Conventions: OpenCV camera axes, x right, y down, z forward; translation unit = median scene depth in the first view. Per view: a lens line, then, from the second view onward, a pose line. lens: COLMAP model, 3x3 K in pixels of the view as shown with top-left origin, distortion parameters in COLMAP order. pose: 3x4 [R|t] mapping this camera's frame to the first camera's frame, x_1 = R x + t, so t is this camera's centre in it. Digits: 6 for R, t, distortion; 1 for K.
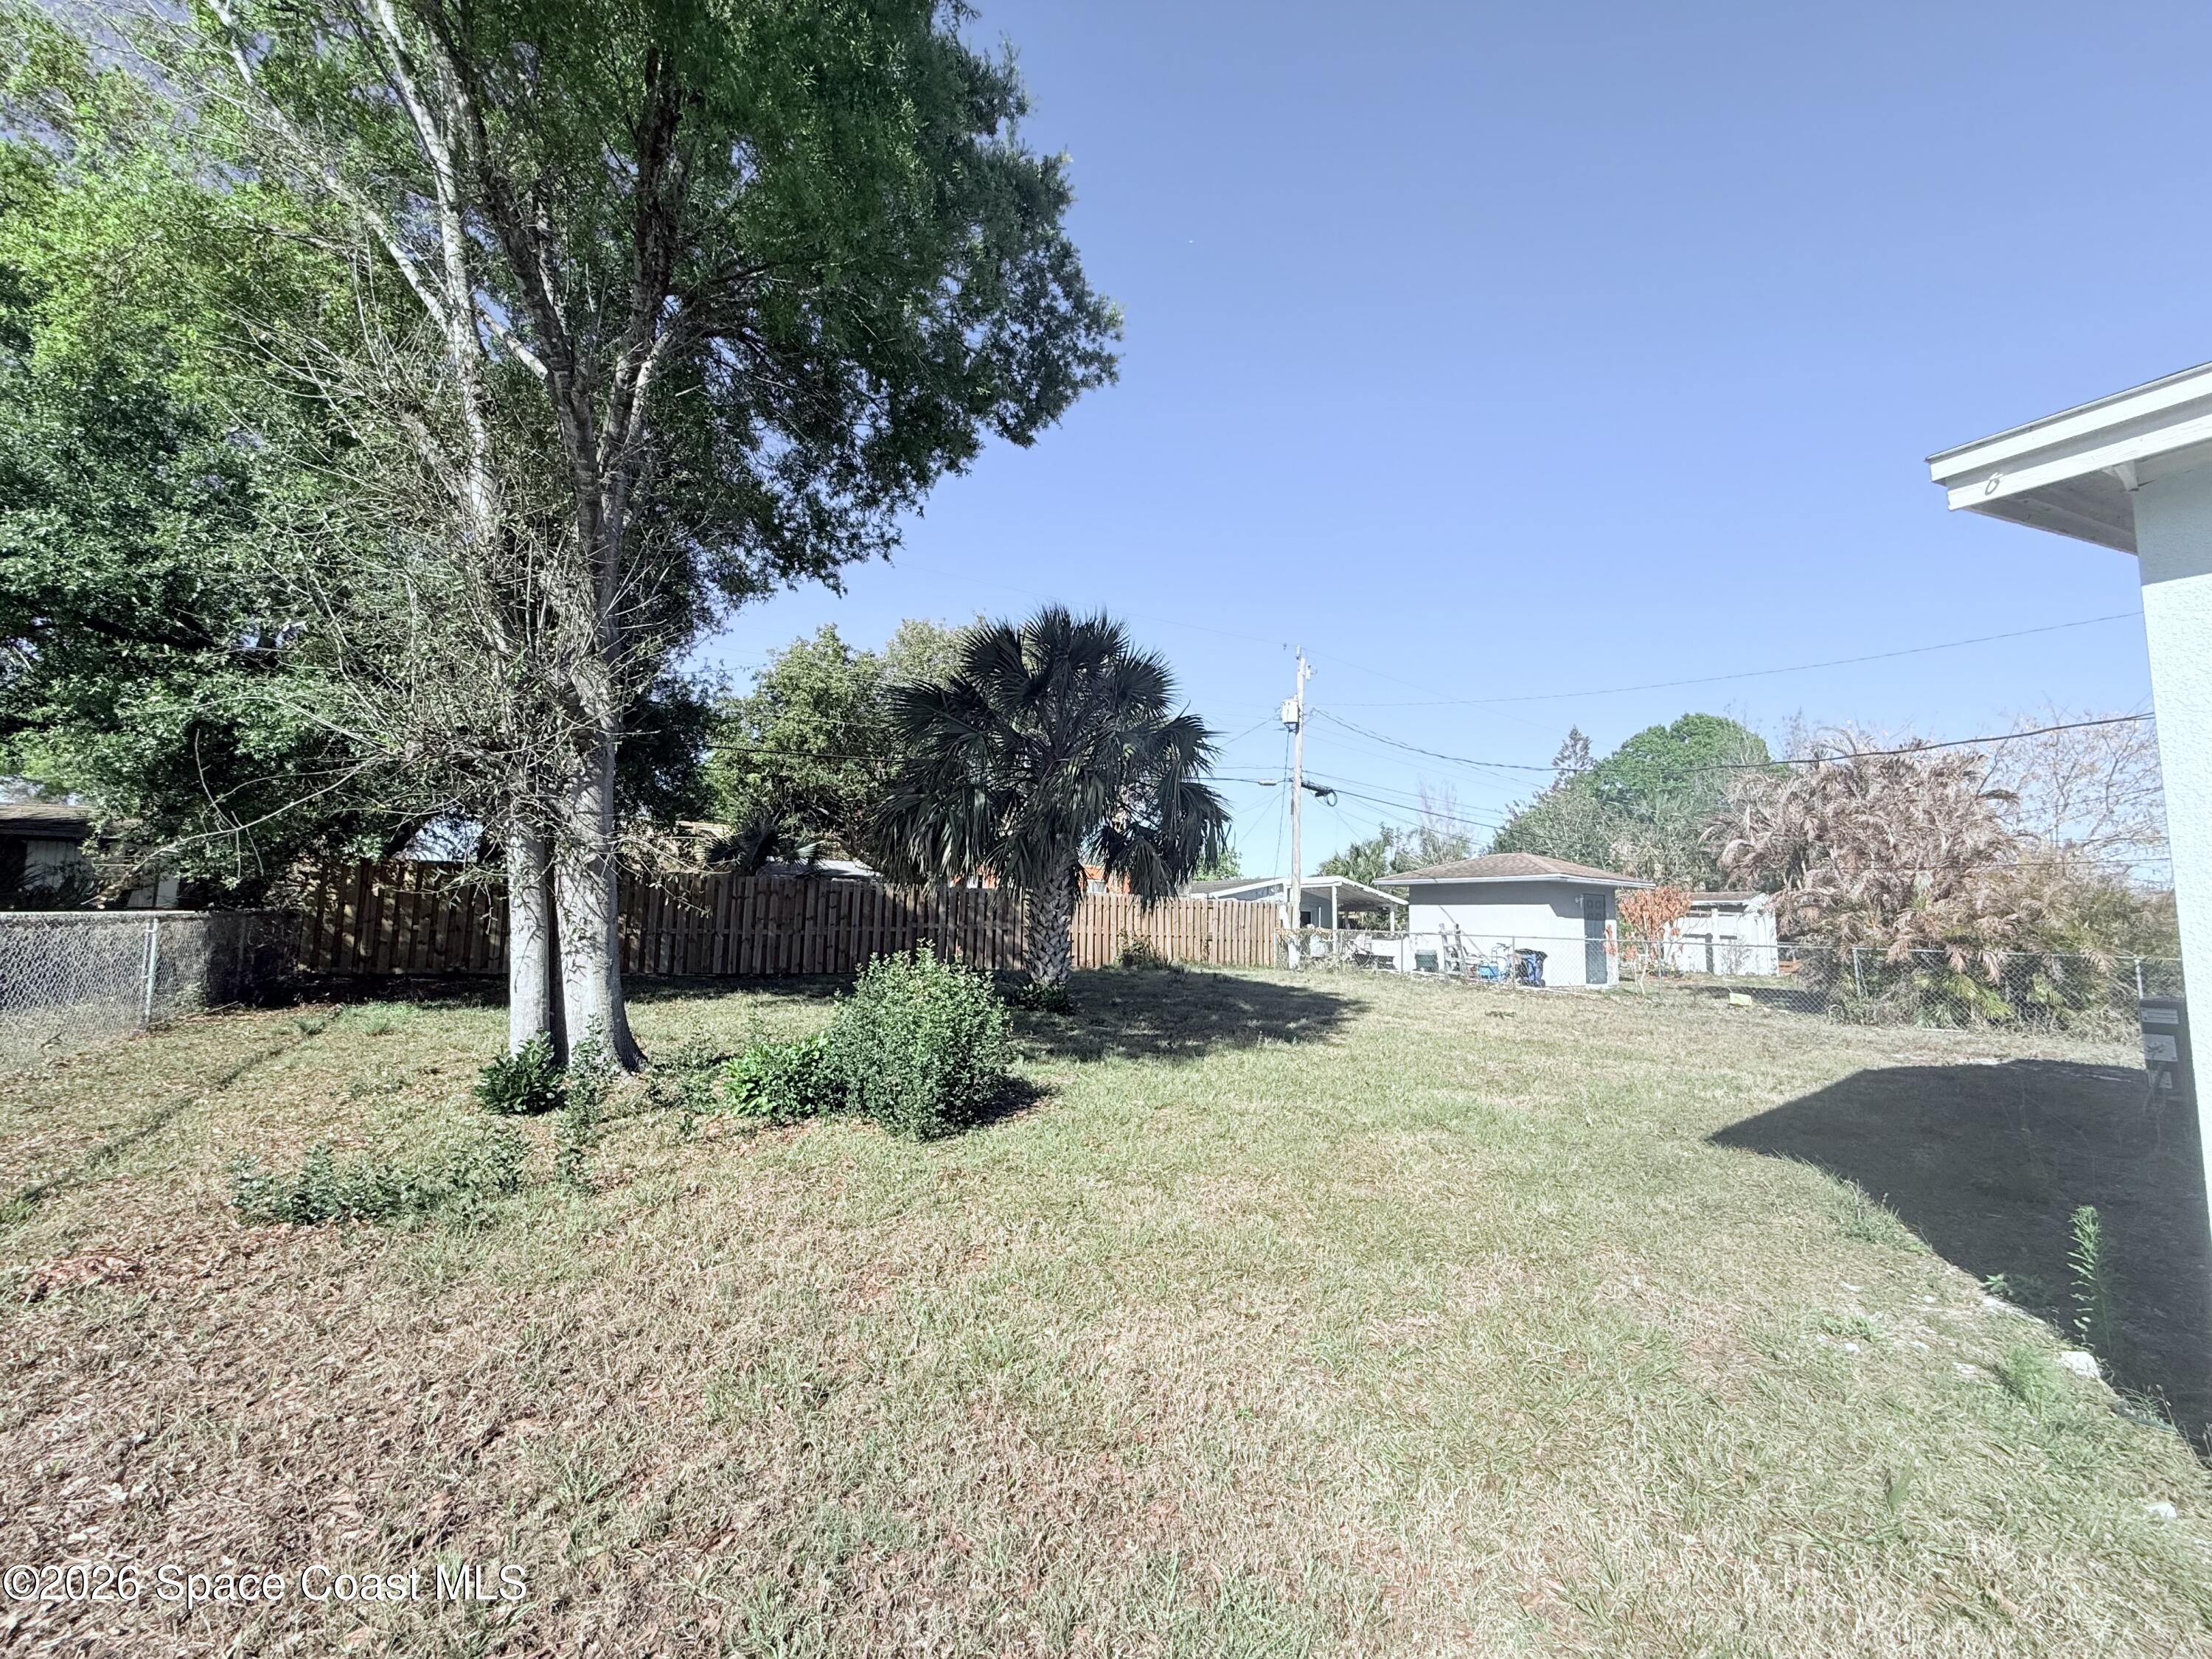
lens RADIAL K [[883.5, 0, 1112.9], [0, 883.5, 834.7], [0, 0, 1]] dist [-0.000761, 0.000317]
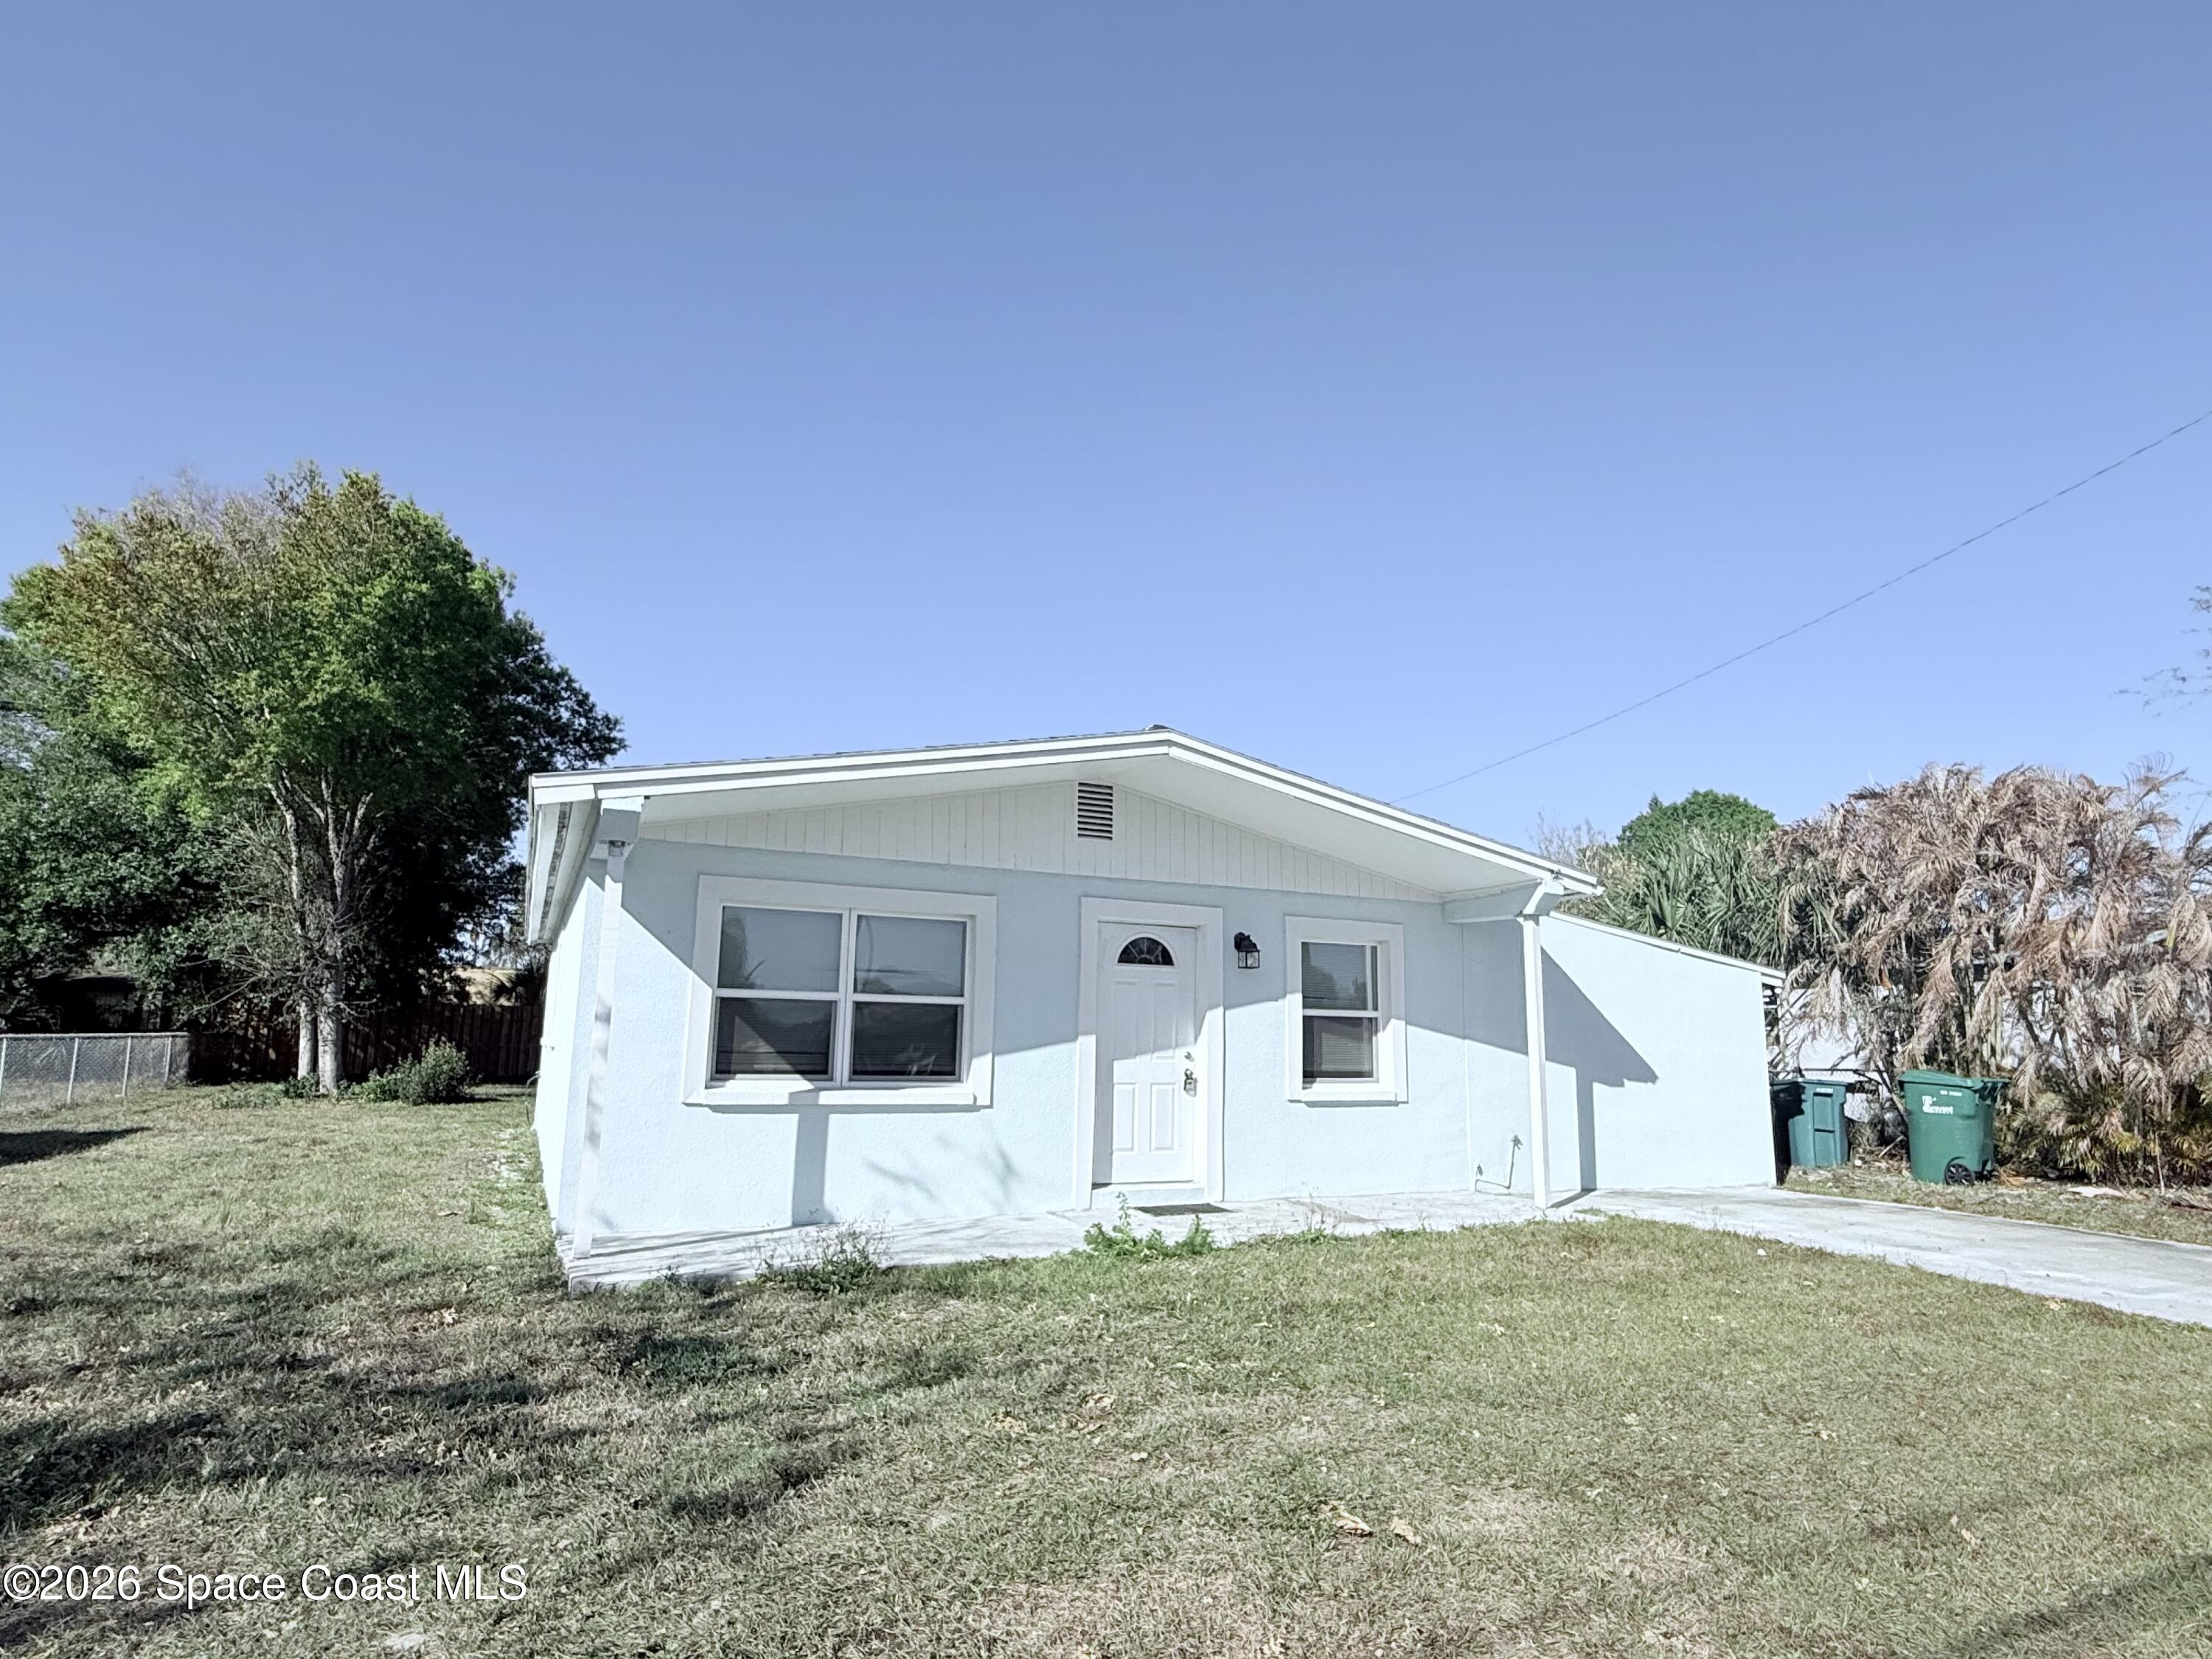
lens RADIAL K [[1199.8, 0, 1096.0], [0, 1199.8, 830.7], [0, 0, 1]] dist [-0.000304, -0.000780]
pose [[0.991217, -0.030596, -0.128656, 1.410280], [0.020633, 0.996734, -0.078071, -0.117855], [0.130624, 0.074731, 0.988611, -1.492550]]
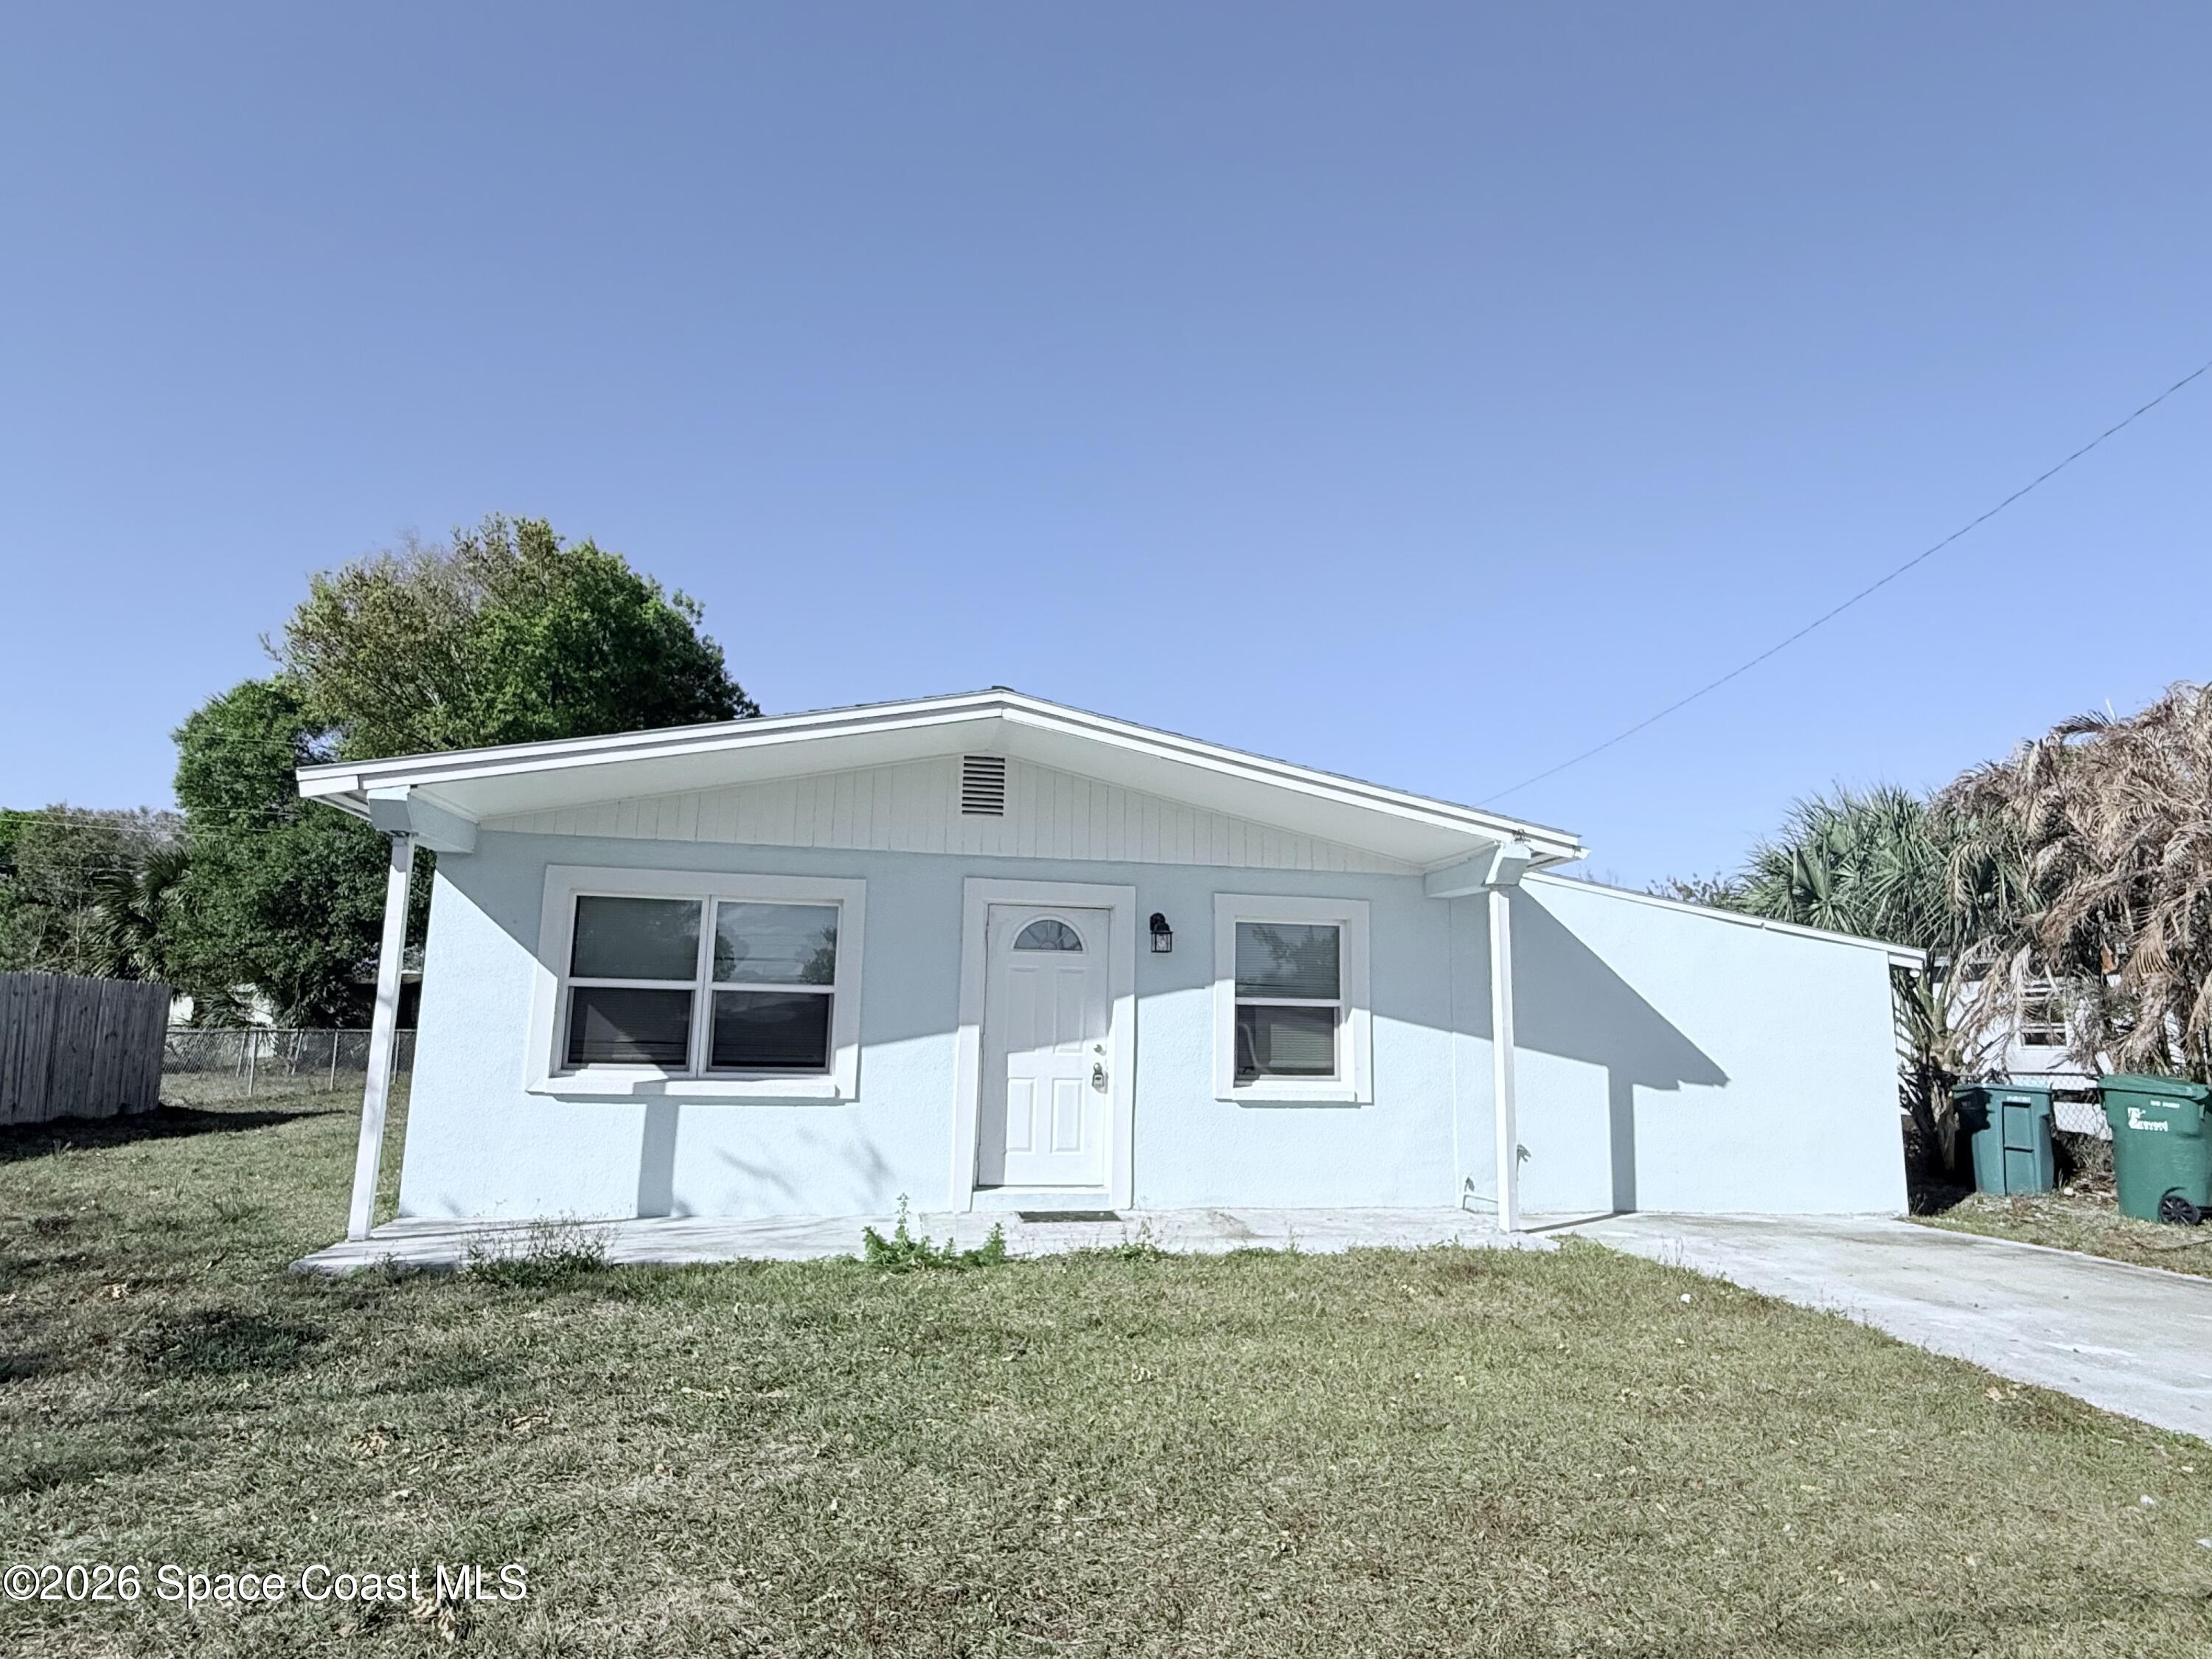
lens RADIAL K [[1199.8, 0, 1101.9], [0, 1199.8, 845.7], [0, 0, 1]] dist [-0.000304, -0.000780]
pose [[0.929094, -0.063914, -0.364279, 1.714676], [0.039787, 0.996511, -0.073363, -0.092872], [0.367697, 0.053667, 0.928396, -1.325674]]
